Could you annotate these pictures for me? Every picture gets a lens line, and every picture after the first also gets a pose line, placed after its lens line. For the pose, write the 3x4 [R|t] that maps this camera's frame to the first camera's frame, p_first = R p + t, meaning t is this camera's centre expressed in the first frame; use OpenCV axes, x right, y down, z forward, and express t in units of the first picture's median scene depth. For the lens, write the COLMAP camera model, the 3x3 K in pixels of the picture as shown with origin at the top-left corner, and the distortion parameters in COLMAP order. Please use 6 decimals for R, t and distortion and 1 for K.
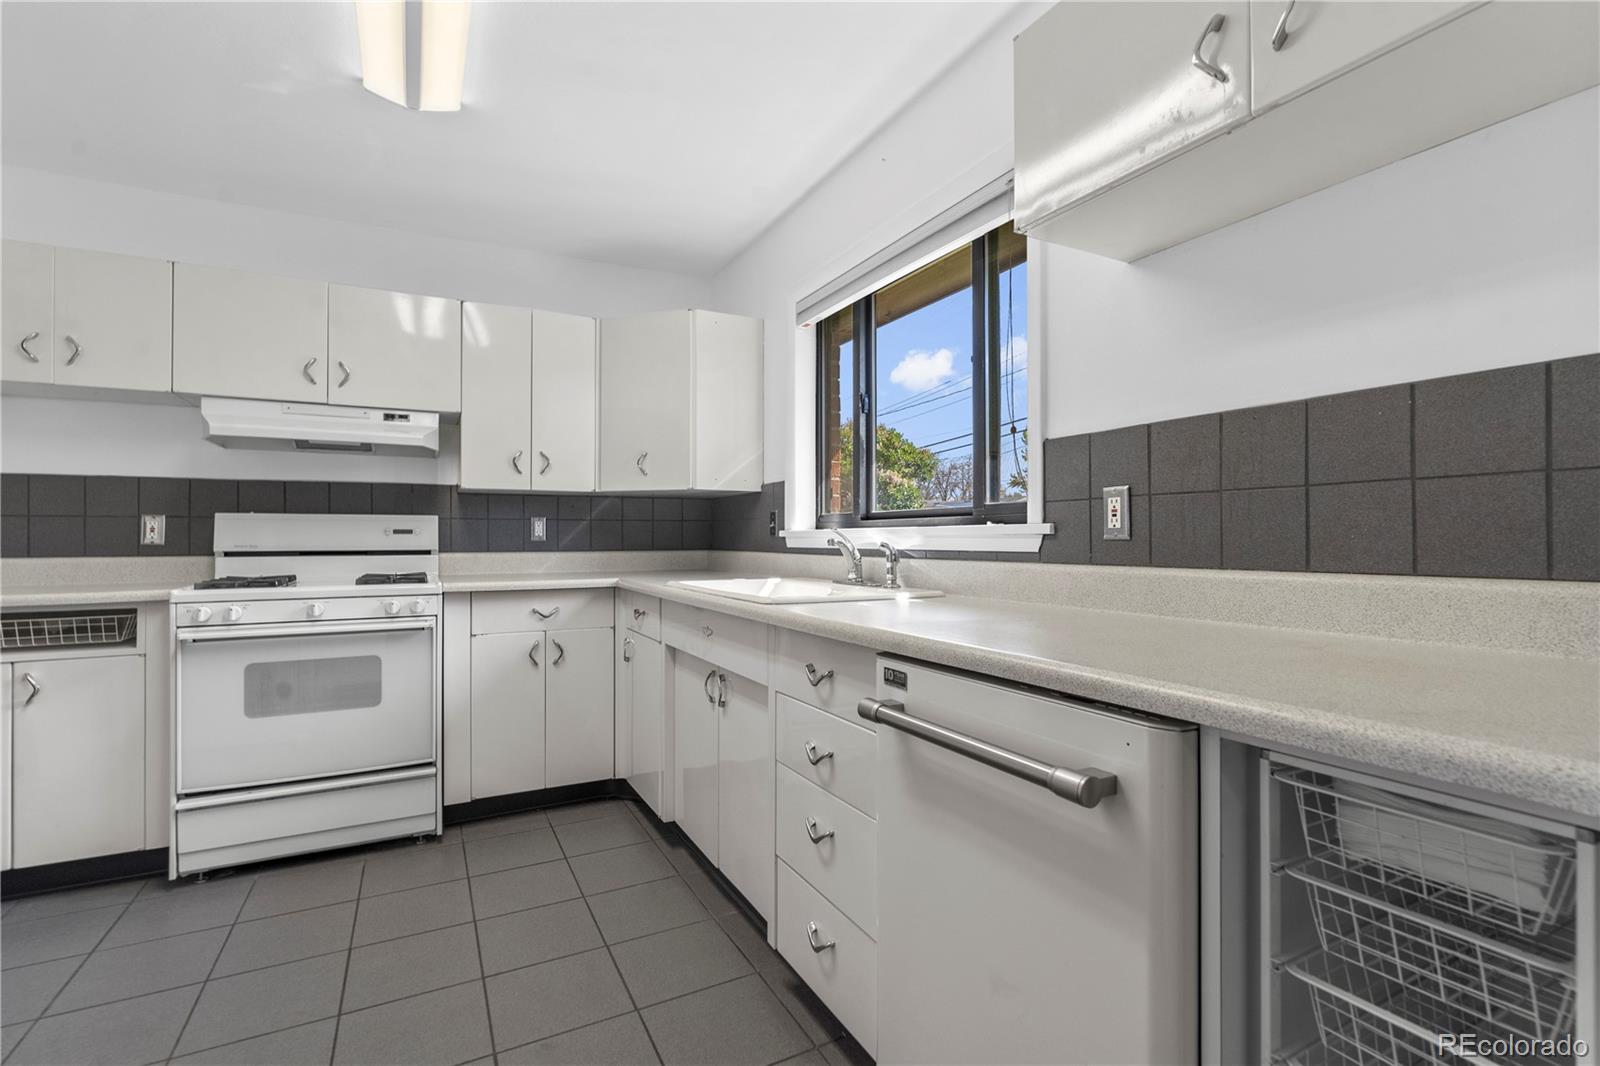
lens RADIAL K [[738.3, 0, 809.1], [0, 738.3, 526.3], [0, 0, 1]] dist [-0.002320, 0.000554]
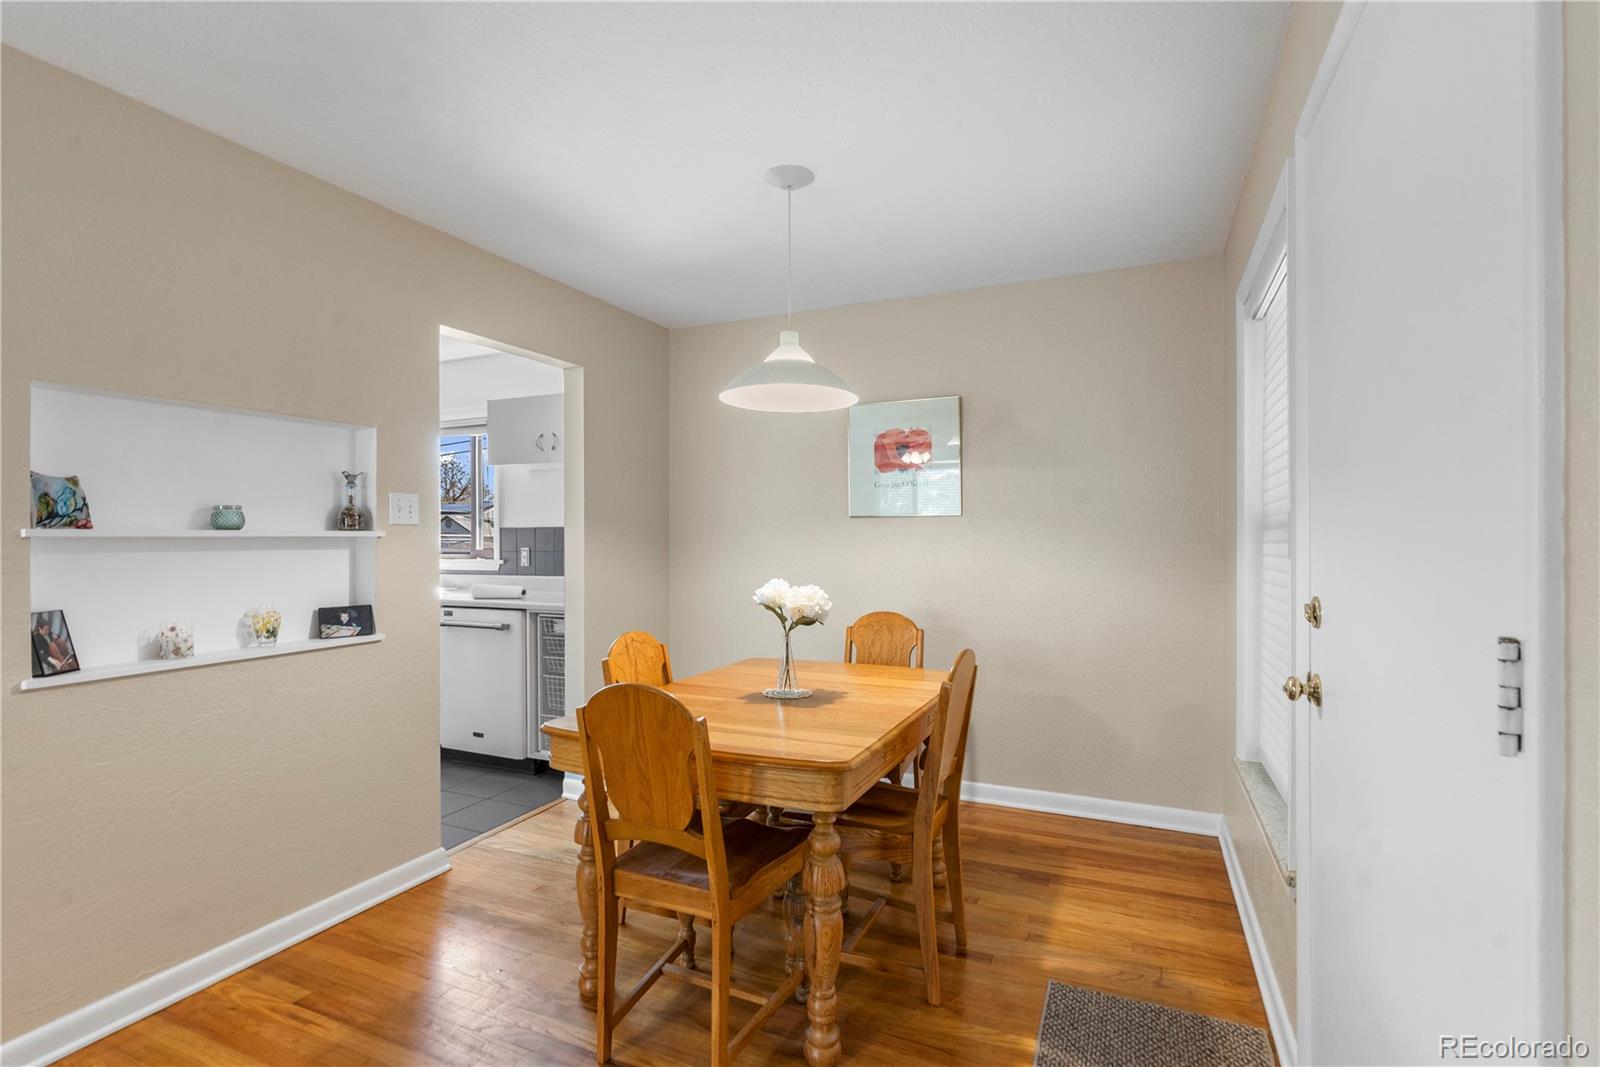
lens RADIAL K [[738.3, 0, 794.6], [0, 738.3, 537.6], [0, 0, 1]] dist [-0.002320, 0.000554]
pose [[0.794104, 0.000595, 0.607782, -0.490576], [-0.005468, 0.999966, 0.006165, -0.116907], [-0.607757, -0.008219, 0.794080, -1.896680]]
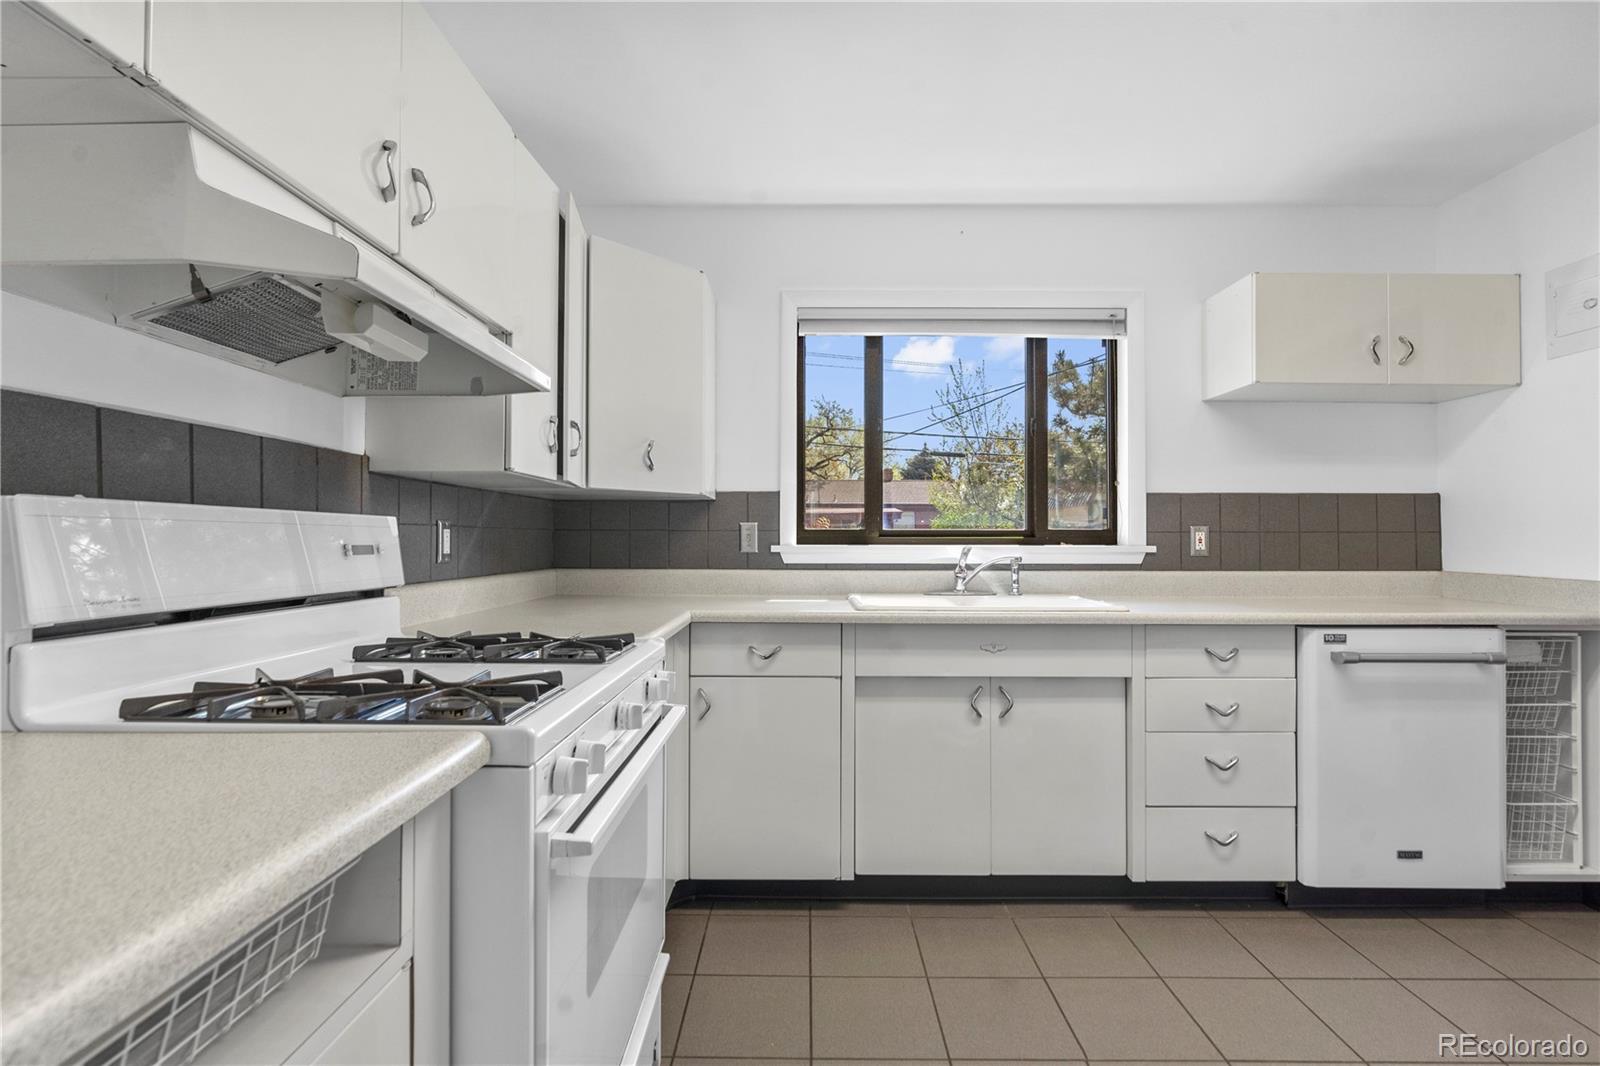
lens RADIAL K [[738.3, 0, 803.1], [0, 738.3, 535.6], [0, 0, 1]] dist [-0.002320, 0.000554]
pose [[0.463099, 0.008053, 0.886270, -1.550790], [-0.018846, 0.999822, 0.000763, -0.014066], [-0.886106, -0.017056, 0.463168, 1.001319]]
